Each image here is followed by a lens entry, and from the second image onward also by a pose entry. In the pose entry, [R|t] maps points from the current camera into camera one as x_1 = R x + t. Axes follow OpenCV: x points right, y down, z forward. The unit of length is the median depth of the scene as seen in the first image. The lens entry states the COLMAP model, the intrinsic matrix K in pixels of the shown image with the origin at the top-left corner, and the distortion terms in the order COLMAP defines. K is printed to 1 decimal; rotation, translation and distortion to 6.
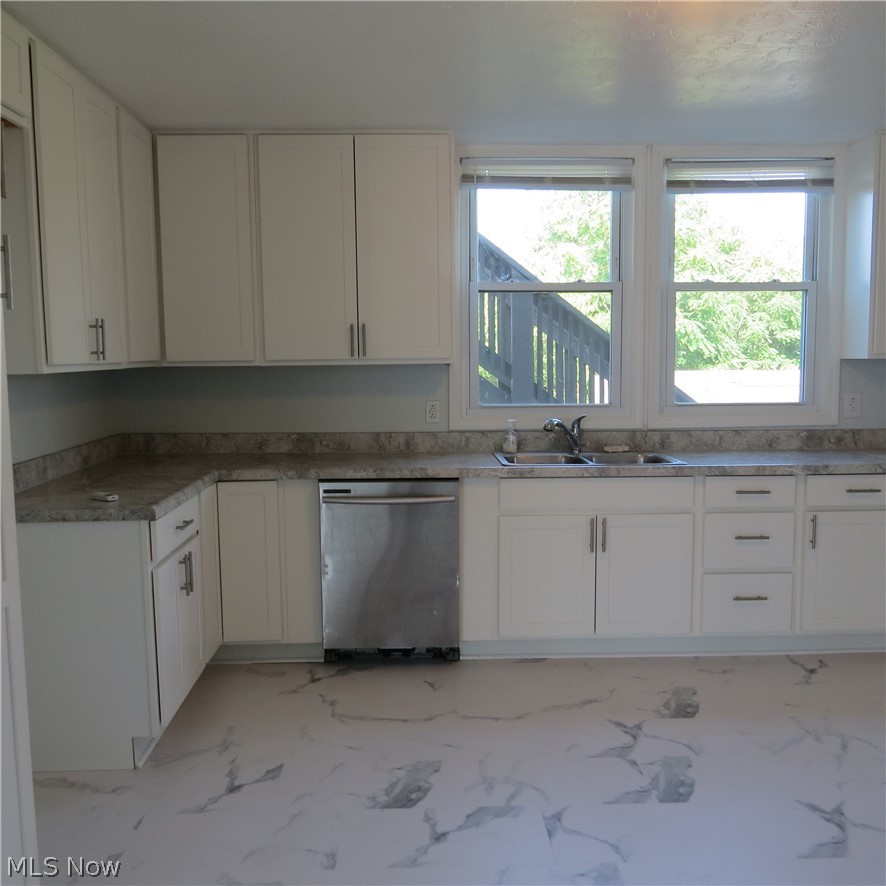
lens RADIAL K [[844.3, 0, 443.3], [0, 844.3, 441.1], [0, 0, 1]] dist [-0.020007, 0.000000]
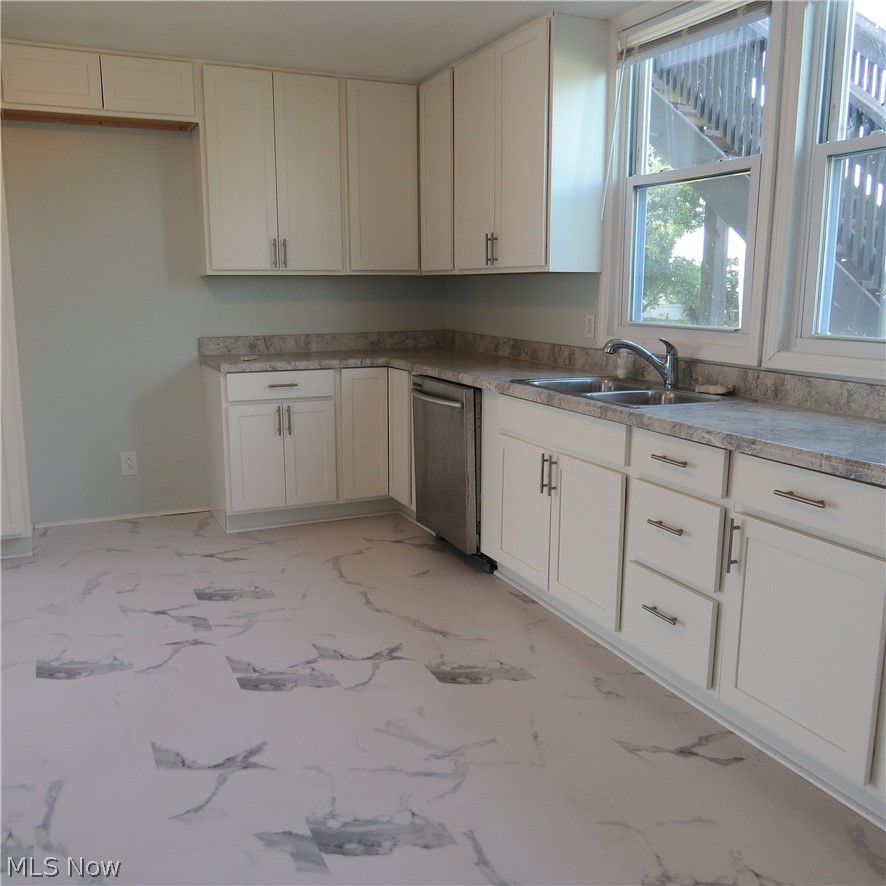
lens RADIAL K [[844.3, 0, 444.6], [0, 844.3, 440.1], [0, 0, 1]] dist [-0.020007, 0.000000]
pose [[0.393582, 0.173232, -0.902820, 0.915930], [-0.100137, 0.984320, 0.145216, -0.035514], [0.913819, 0.033251, 0.404758, 0.573070]]
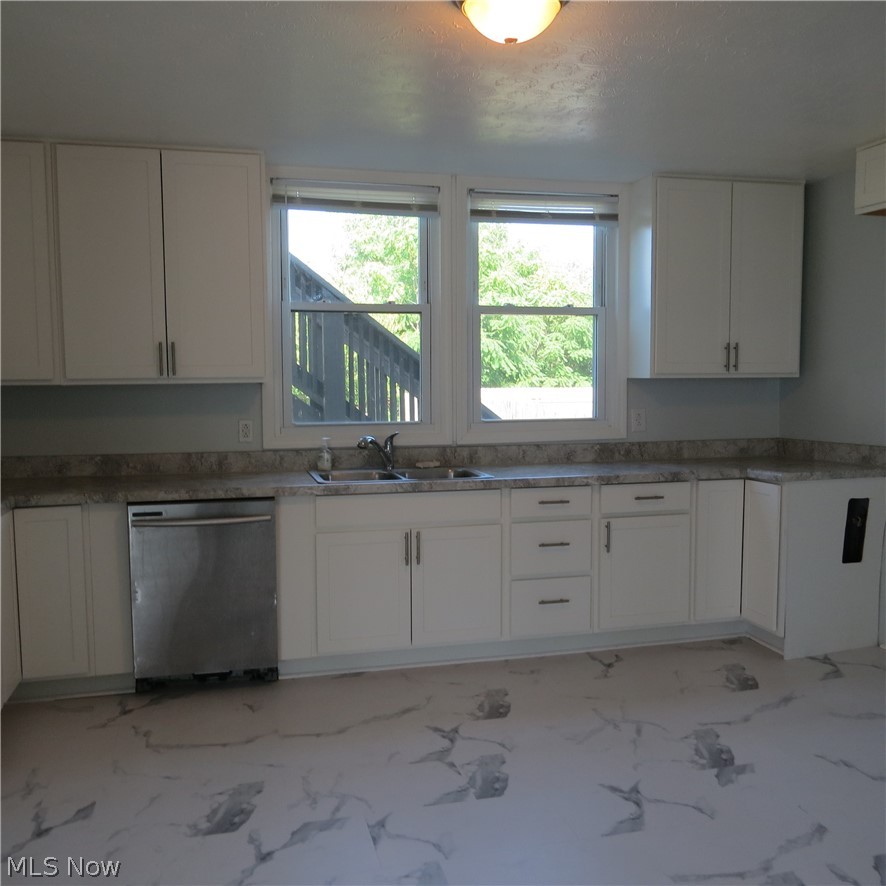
lens RADIAL K [[844.3, 0, 443.3], [0, 844.3, 442.0], [0, 0, 1]] dist [-0.020007, 0.000000]
pose [[0.974763, -0.015122, 0.222730, -0.008520], [0.019464, 0.999661, -0.017311, -0.000226], [-0.222392, 0.021209, 0.974727, -0.019960]]
